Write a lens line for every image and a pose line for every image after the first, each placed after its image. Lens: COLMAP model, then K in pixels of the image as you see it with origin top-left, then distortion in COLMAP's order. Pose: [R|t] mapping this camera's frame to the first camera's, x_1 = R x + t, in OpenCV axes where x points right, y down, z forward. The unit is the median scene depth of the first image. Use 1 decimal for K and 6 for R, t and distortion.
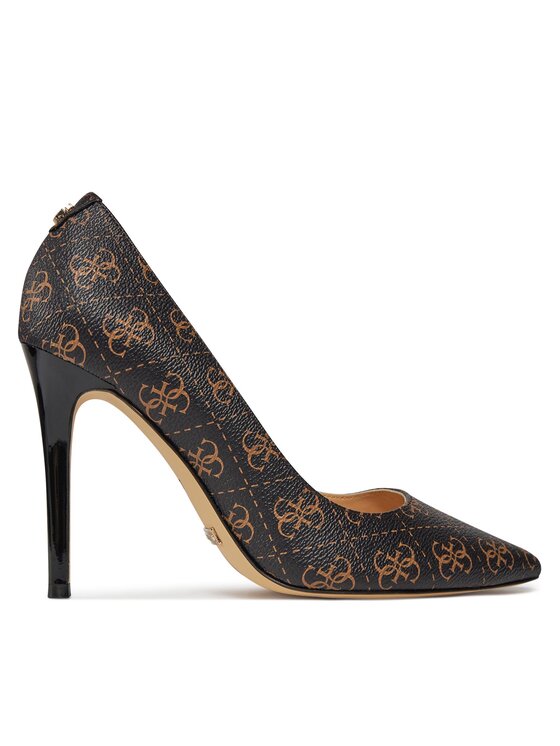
lens RADIAL K [[997.5, 0, 280.0], [0, 997.5, 373.0], [0, 0, 1]] dist [0.015206, 0.038486]
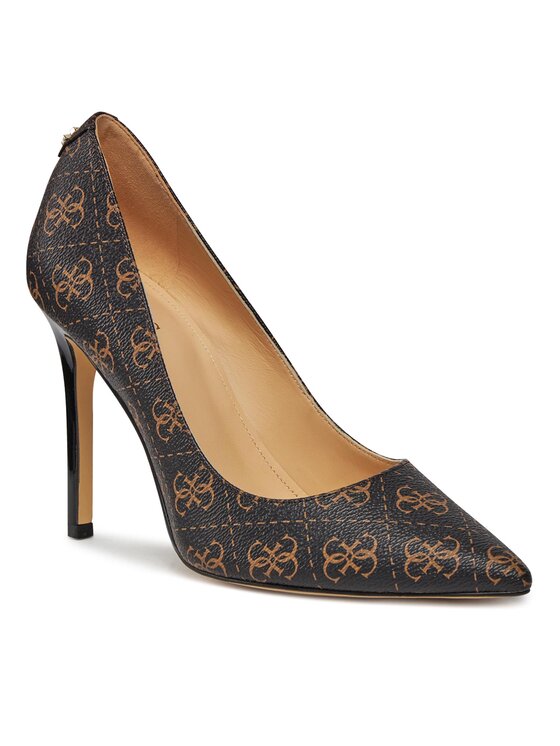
lens RADIAL K [[2195.1, 0, 280.0], [0, 2195.1, 373.0], [0, 0, 1]] dist [-0.080714, -0.451280]
pose [[0.765147, 0.089403, -0.637619, 1.382416], [0.037925, 0.982335, 0.183247, -0.343341], [0.642738, -0.164393, 0.748240, -0.480616]]
